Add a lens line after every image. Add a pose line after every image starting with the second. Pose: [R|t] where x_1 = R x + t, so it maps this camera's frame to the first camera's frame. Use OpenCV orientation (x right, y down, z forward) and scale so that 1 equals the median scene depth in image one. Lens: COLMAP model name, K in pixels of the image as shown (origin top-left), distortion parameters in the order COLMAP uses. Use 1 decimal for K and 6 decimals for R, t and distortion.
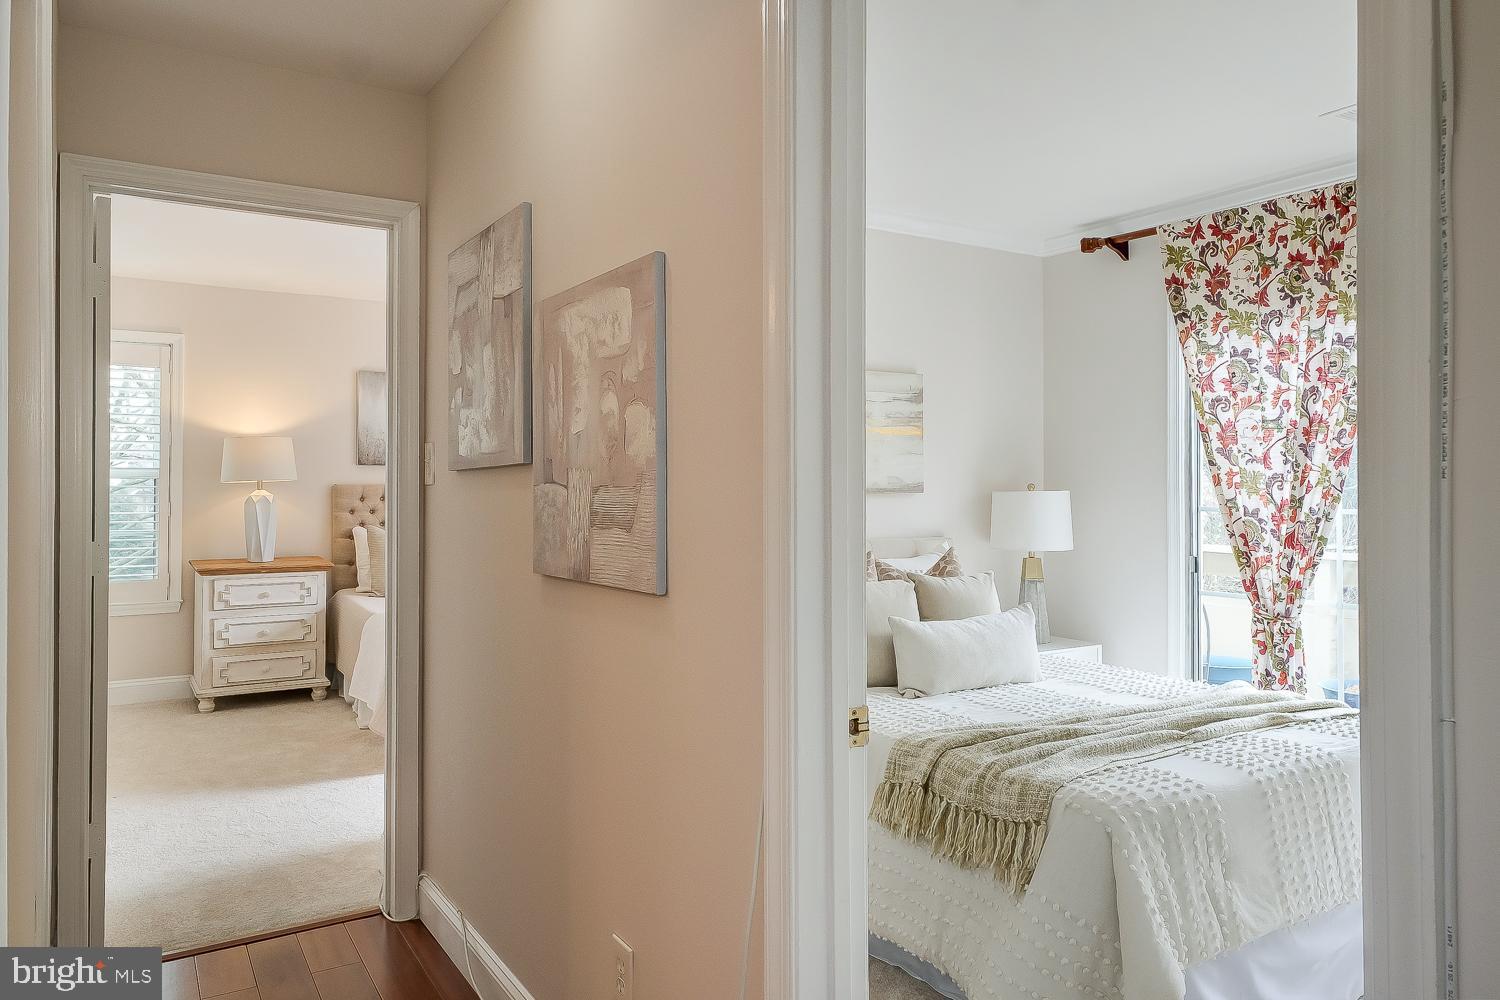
lens RADIAL K [[1046.4, 0, 729.1], [0, 1046.4, 475.0], [0, 0, 1]] dist [-0.011737, 0.026899]
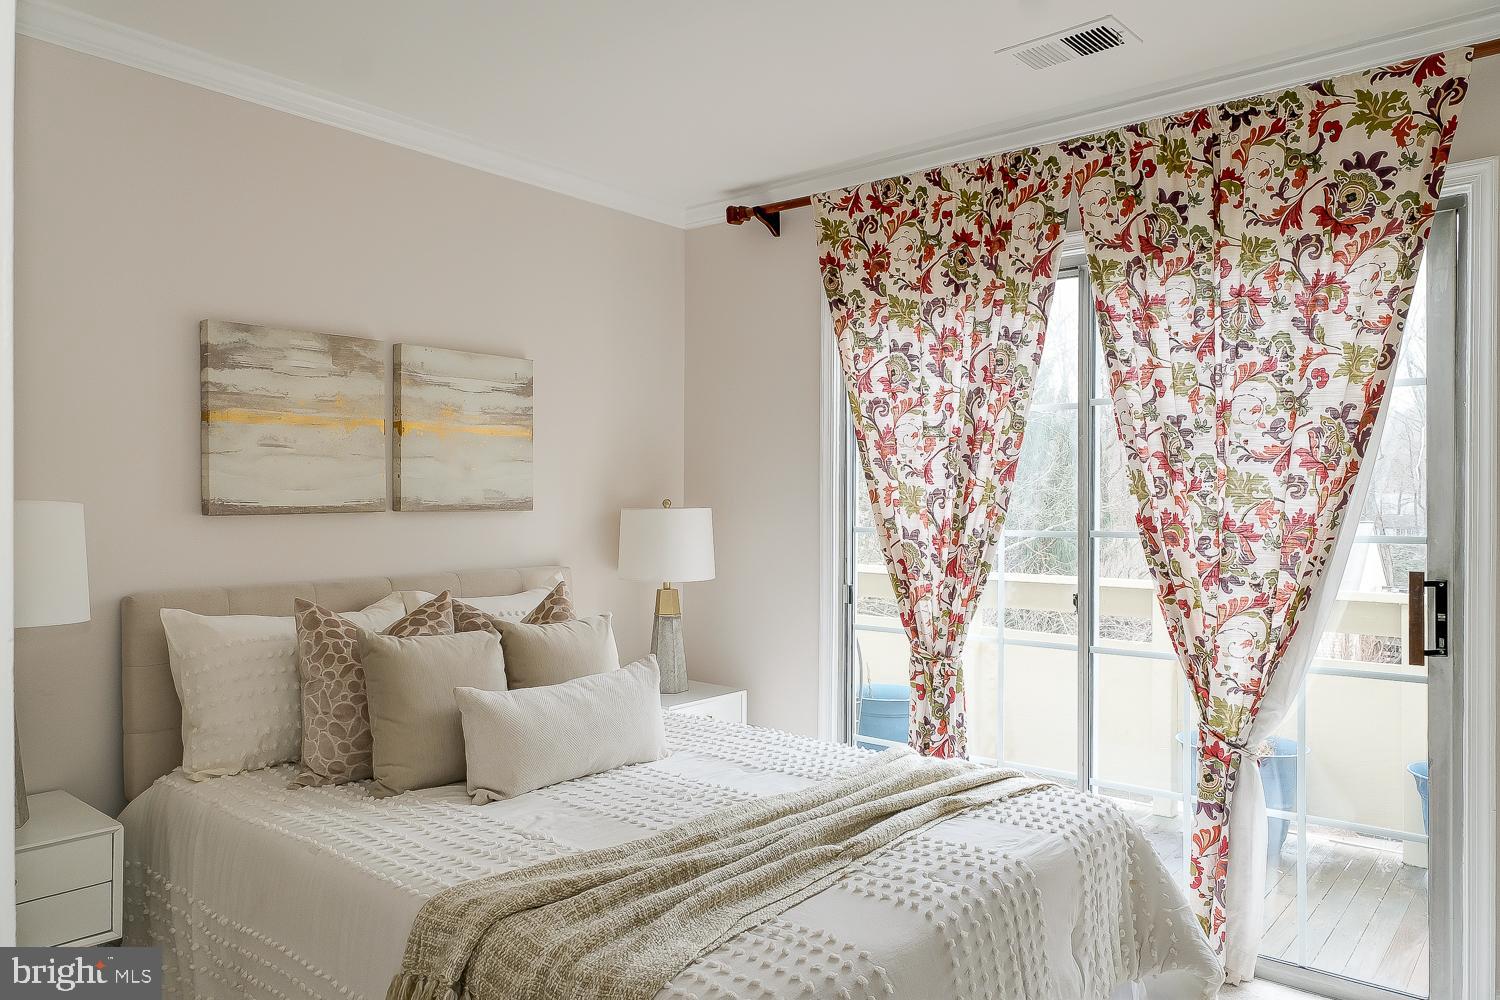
lens RADIAL K [[1046.4, 0, 736.4], [0, 1046.4, 497.3], [0, 0, 1]] dist [-0.011737, 0.026899]
pose [[0.949682, 0.004539, 0.313184, 0.098279], [-0.007137, 0.999949, 0.007149, 0.000373], [-0.313136, -0.009024, 0.949666, 0.237712]]
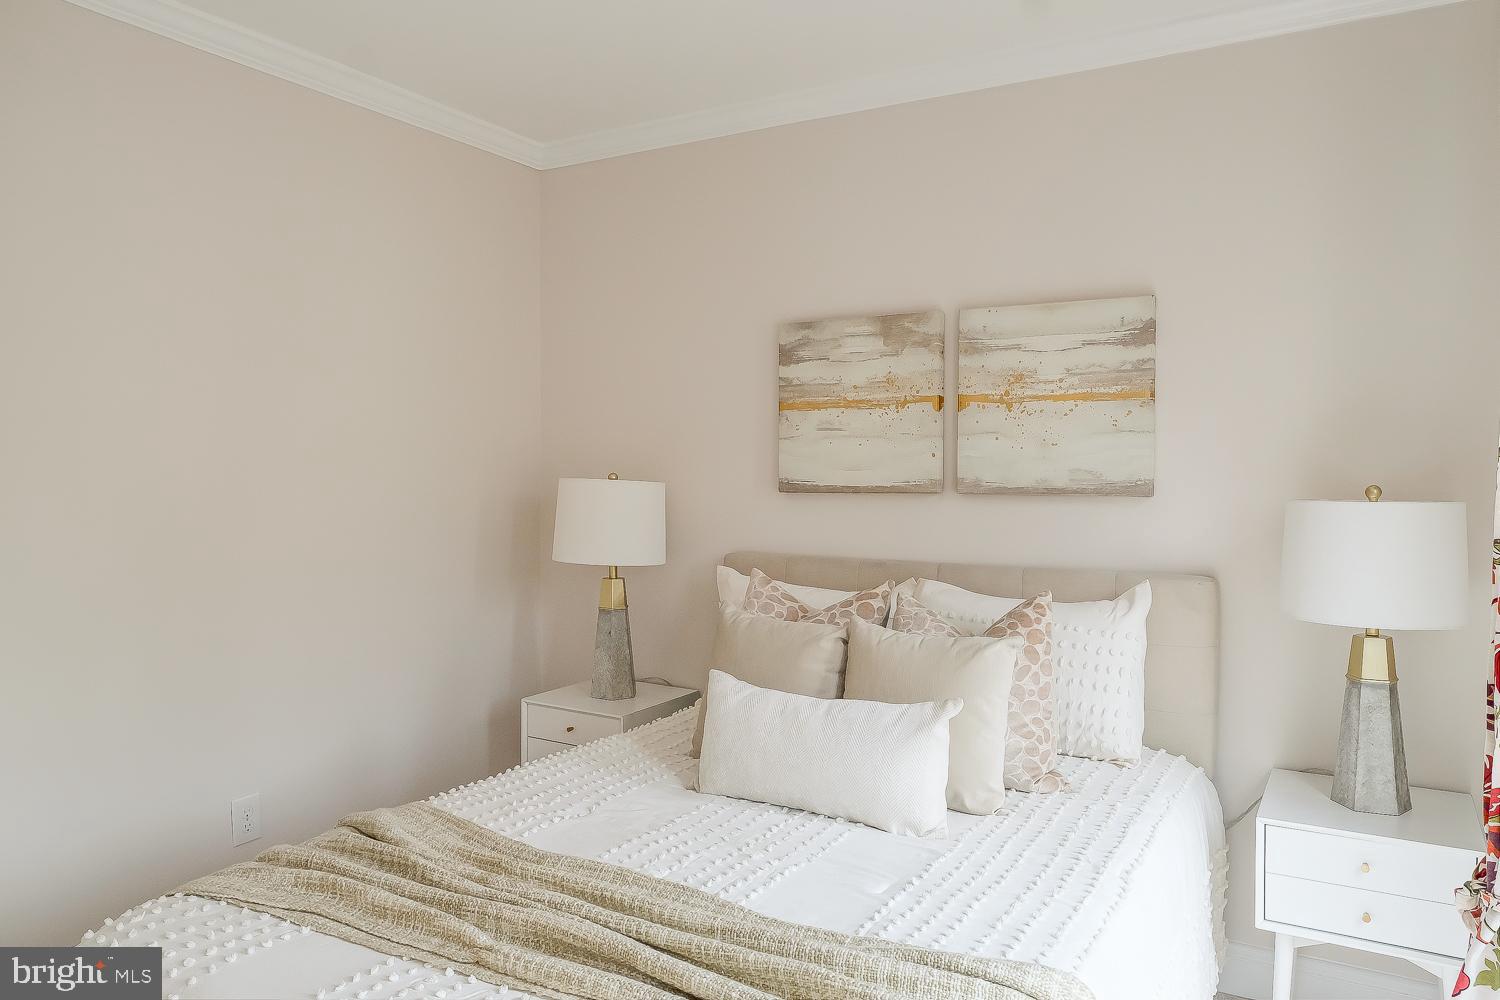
lens RADIAL K [[1046.4, 0, 743.8], [0, 1046.4, 493.7], [0, 0, 1]] dist [-0.011737, 0.026899]
pose [[0.450779, 0.034136, -0.891983, 0.700079], [0.007299, 0.999094, 0.041924, -0.013216], [0.892606, -0.025409, 0.450122, 0.616268]]
